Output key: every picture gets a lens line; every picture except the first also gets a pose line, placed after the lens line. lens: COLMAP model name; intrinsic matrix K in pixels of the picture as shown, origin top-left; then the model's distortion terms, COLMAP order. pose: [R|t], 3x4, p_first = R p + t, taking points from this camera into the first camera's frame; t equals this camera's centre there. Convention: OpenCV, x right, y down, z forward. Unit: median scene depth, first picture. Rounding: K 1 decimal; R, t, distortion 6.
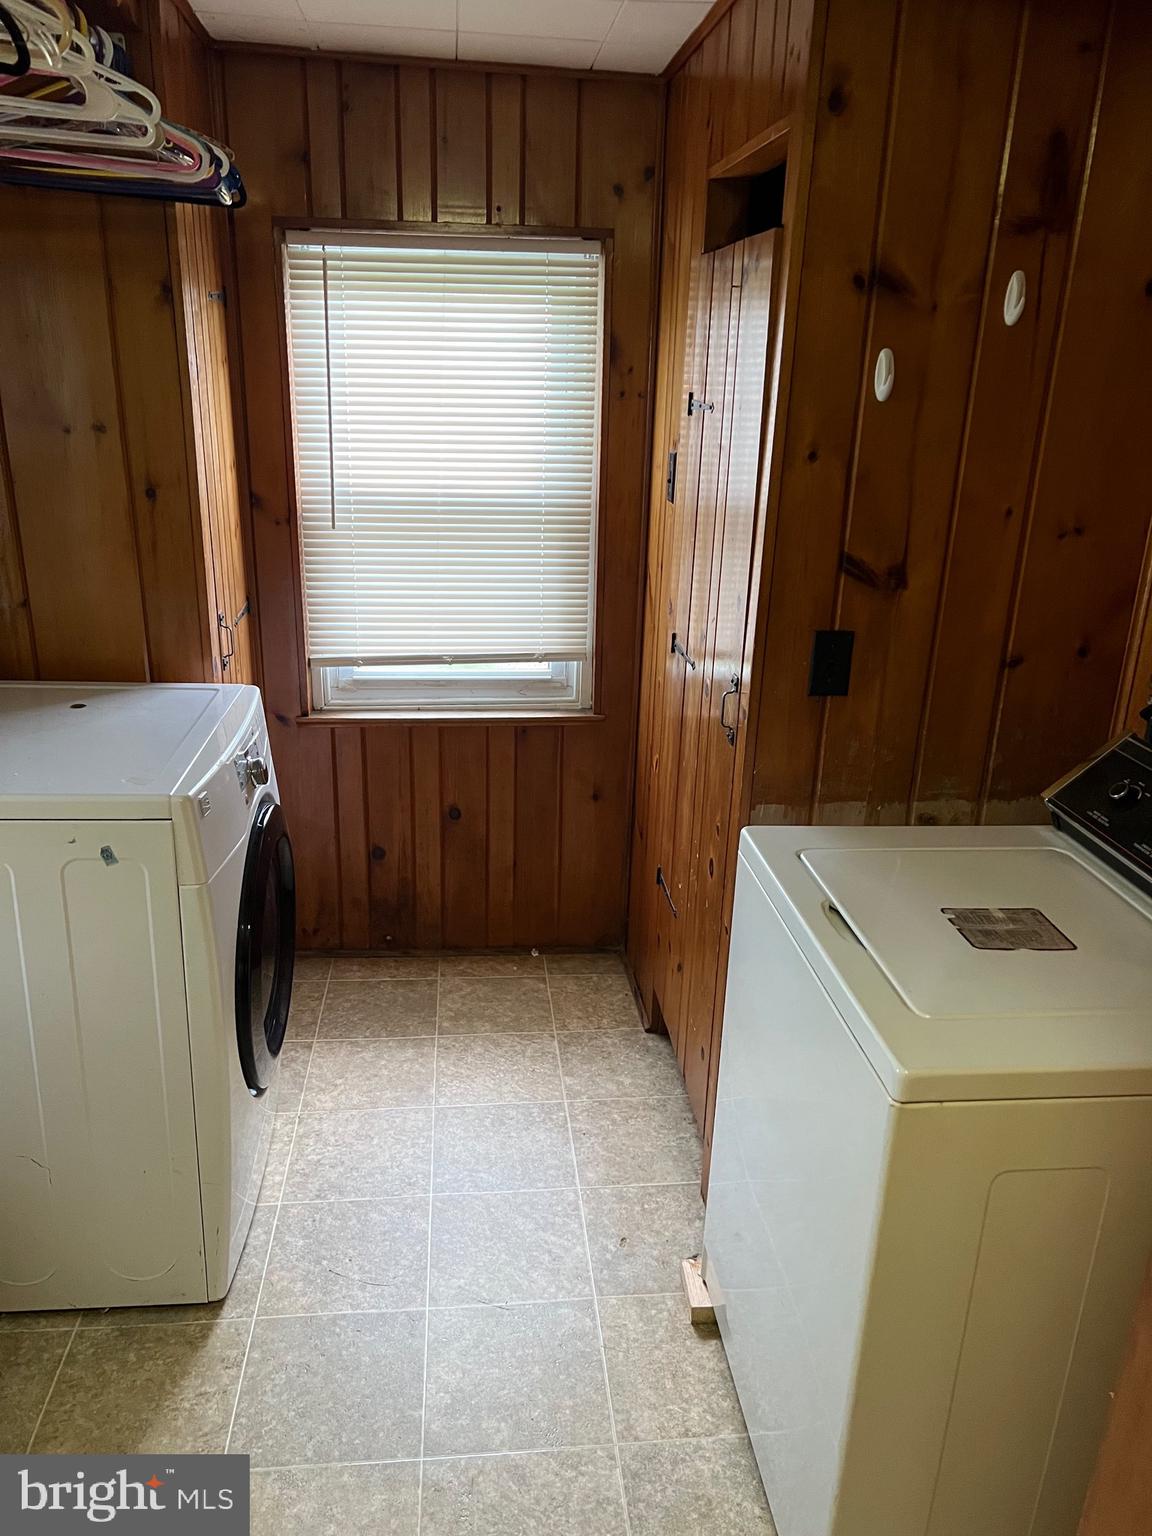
lens RADIAL K [[1137.8, 0, 587.7], [0, 1137.8, 765.7], [0, 0, 1]] dist [0.060074, -0.076460]
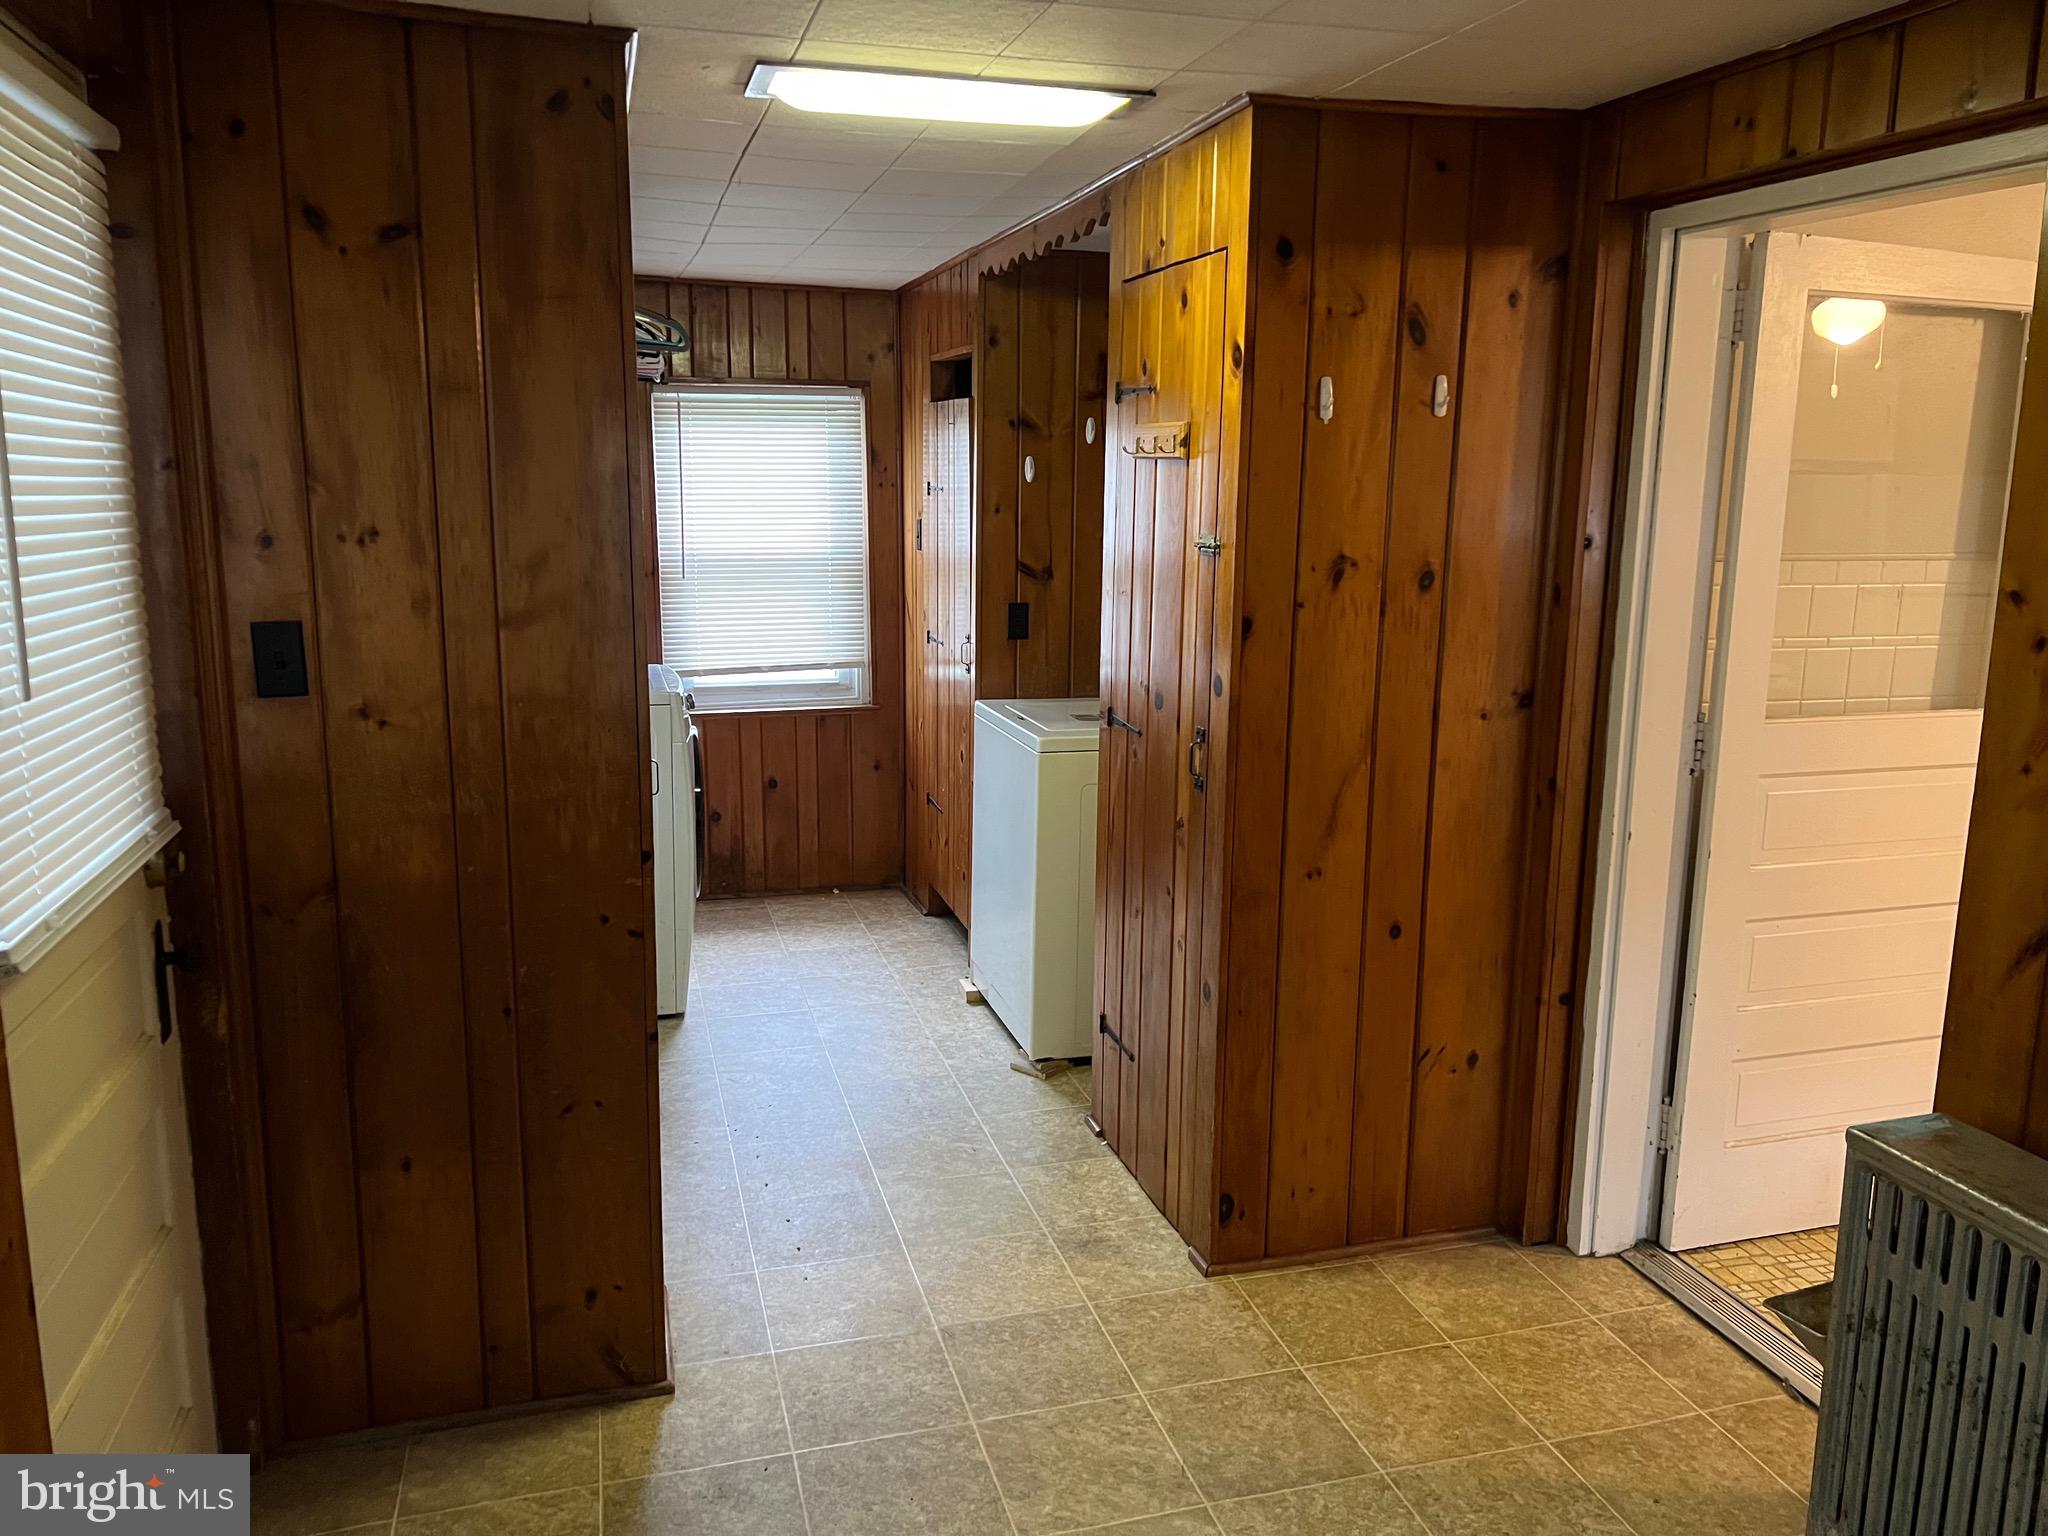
lens RADIAL K [[1517.0, 0, 1071.2], [0, 1517.0, 769.4], [0, 0, 1]] dist [0.060074, -0.076460]
pose [[0.981592, -0.053347, 0.183386, -0.123487], [0.078037, 0.988416, -0.130167, 0.359810], [-0.174318, 0.142082, 0.974385, -1.037457]]
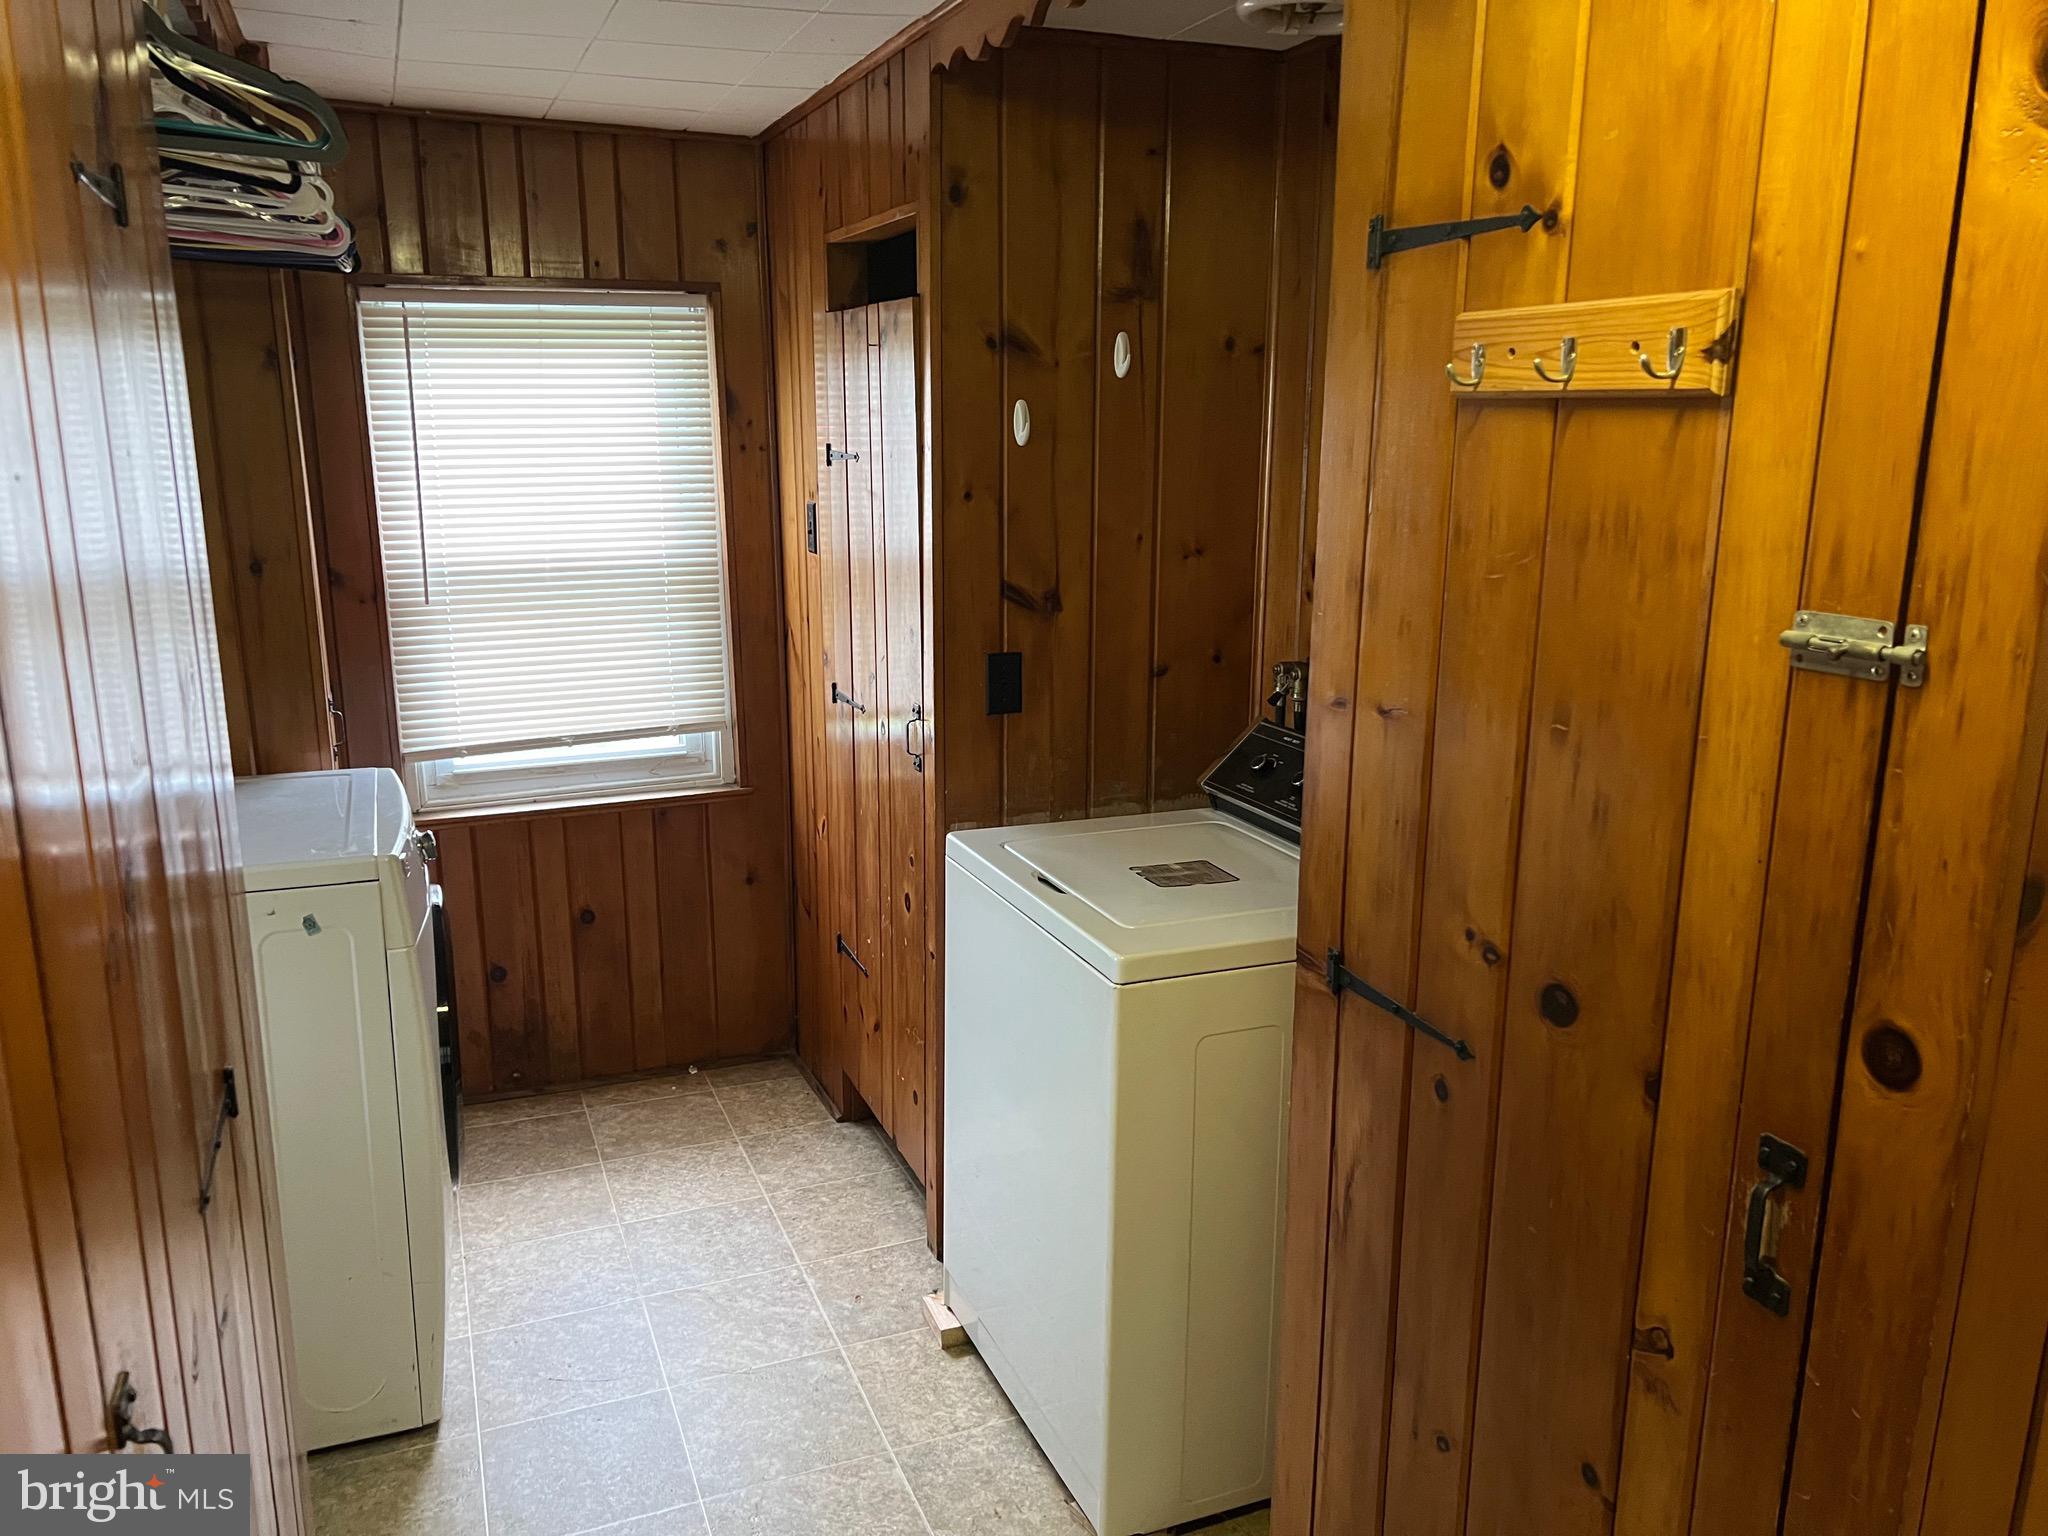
lens RADIAL K [[1517.0, 0, 1040.5], [0, 1517.0, 766.0], [0, 0, 1]] dist [0.060074, -0.076460]
pose [[0.958083, -0.090345, 0.271872, -0.114269], [0.118785, 0.988832, -0.090005, 0.092233], [-0.260705, 0.118527, 0.958115, -0.282817]]
